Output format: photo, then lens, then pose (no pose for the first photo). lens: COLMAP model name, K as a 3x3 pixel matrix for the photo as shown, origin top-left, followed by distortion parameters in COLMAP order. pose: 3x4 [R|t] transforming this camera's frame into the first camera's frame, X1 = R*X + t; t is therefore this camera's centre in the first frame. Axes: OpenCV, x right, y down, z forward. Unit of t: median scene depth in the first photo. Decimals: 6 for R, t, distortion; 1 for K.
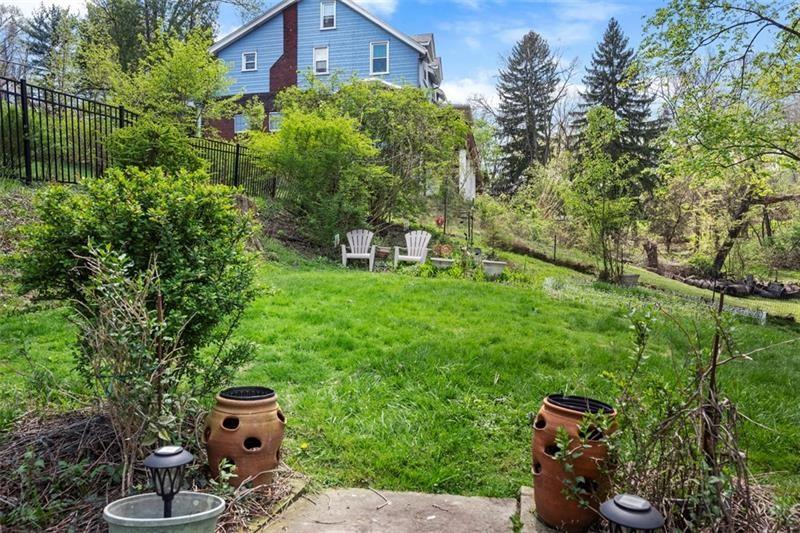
lens RADIAL K [[535.0, 0, 399.7], [0, 535.0, 268.7], [0, 0, 1]] dist [0.002393, 0.001405]
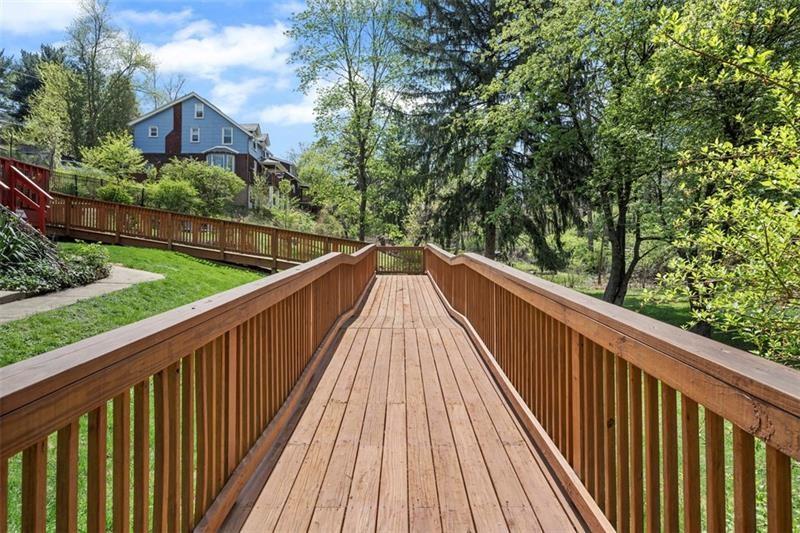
lens RADIAL K [[452.5, 0, 399.4], [0, 452.5, 267.6], [0, 0, 1]] dist [0.002207, 0.000401]
pose [[0.979544, -0.002700, 0.201212, 0.219229], [0.004064, 0.999971, -0.006368, 0.078848], [-0.201189, 0.007056, 0.979527, -0.644219]]
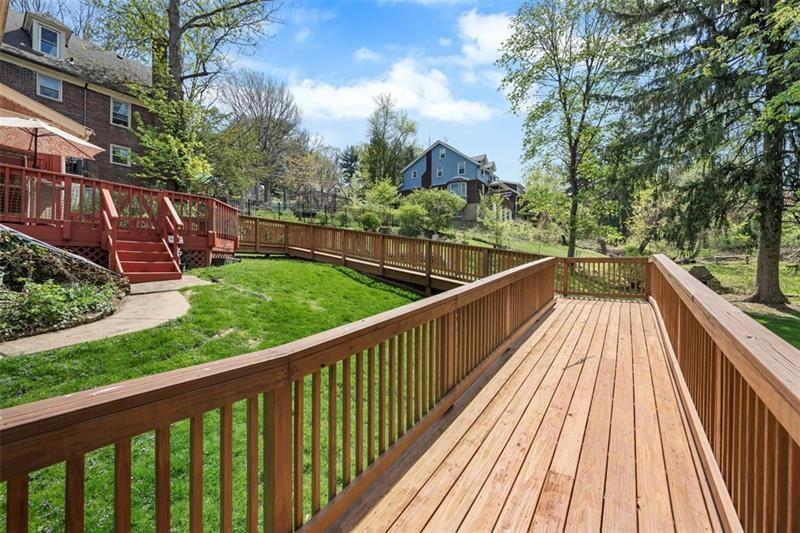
lens RADIAL K [[313.7, 0, 396.5], [0, 313.7, 267.7], [0, 0, 1]] dist [-0.003713, -0.000588]
pose [[0.908067, 0.002526, -0.418818, 0.280603], [-0.000143, 0.999984, 0.005722, 0.057764], [0.418825, -0.005136, 0.908052, -0.427352]]
